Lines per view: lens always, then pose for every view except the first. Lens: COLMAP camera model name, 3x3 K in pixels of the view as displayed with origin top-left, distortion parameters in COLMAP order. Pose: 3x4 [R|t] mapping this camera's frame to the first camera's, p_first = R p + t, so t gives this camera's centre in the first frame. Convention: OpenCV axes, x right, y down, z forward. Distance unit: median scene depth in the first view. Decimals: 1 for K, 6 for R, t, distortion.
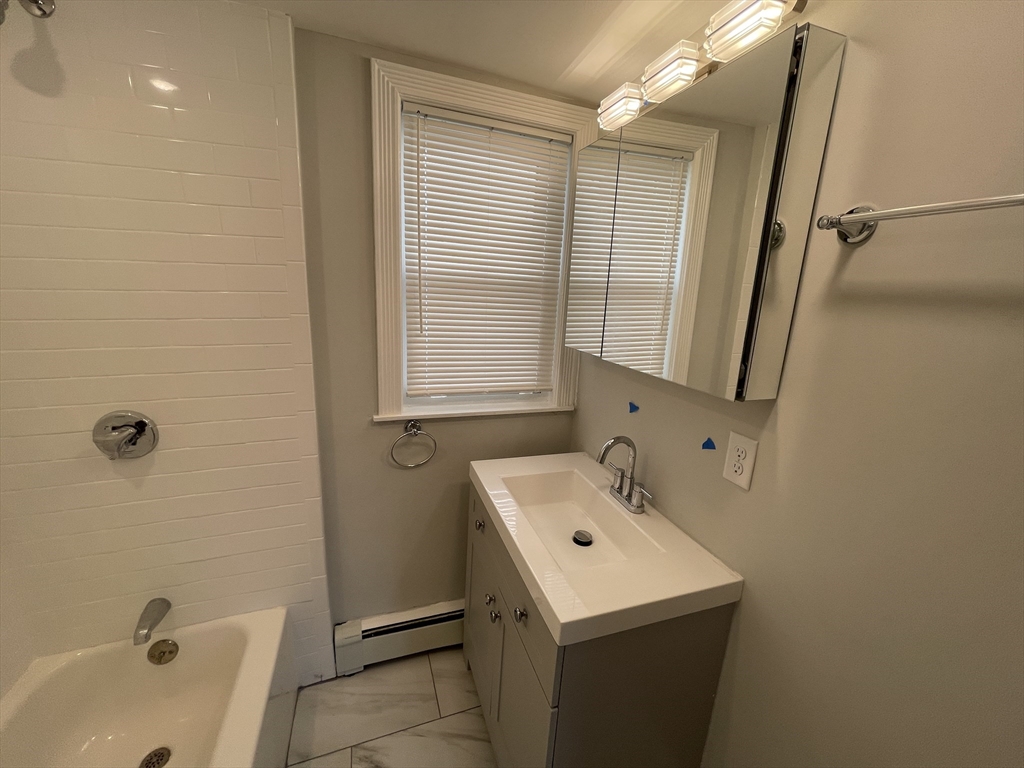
lens RADIAL K [[414.1, 0, 509.4], [0, 414.1, 383.6], [0, 0, 1]] dist [0.001135, 0.000388]
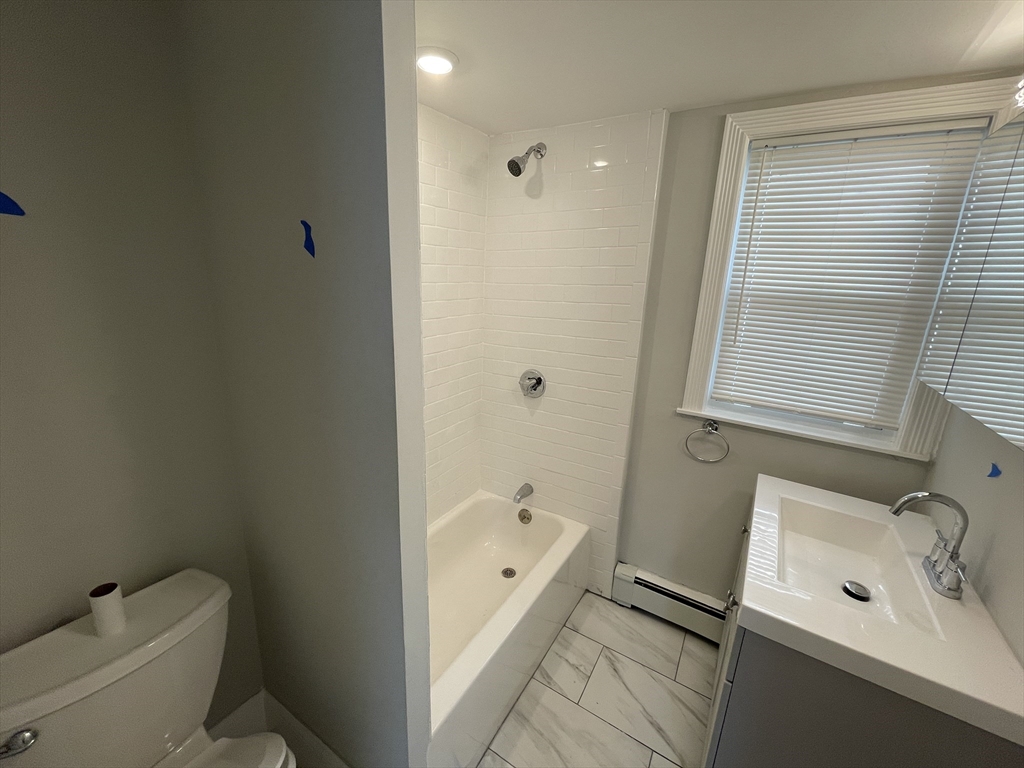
lens RADIAL K [[414.1, 0, 509.4], [0, 414.1, 383.6], [0, 0, 1]] dist [0.001135, 0.000388]
pose [[0.623230, 0.178453, -0.761406, 0.270549], [-0.187965, 0.979257, 0.075657, 0.009883], [0.759114, 0.095966, 0.643845, -0.151714]]
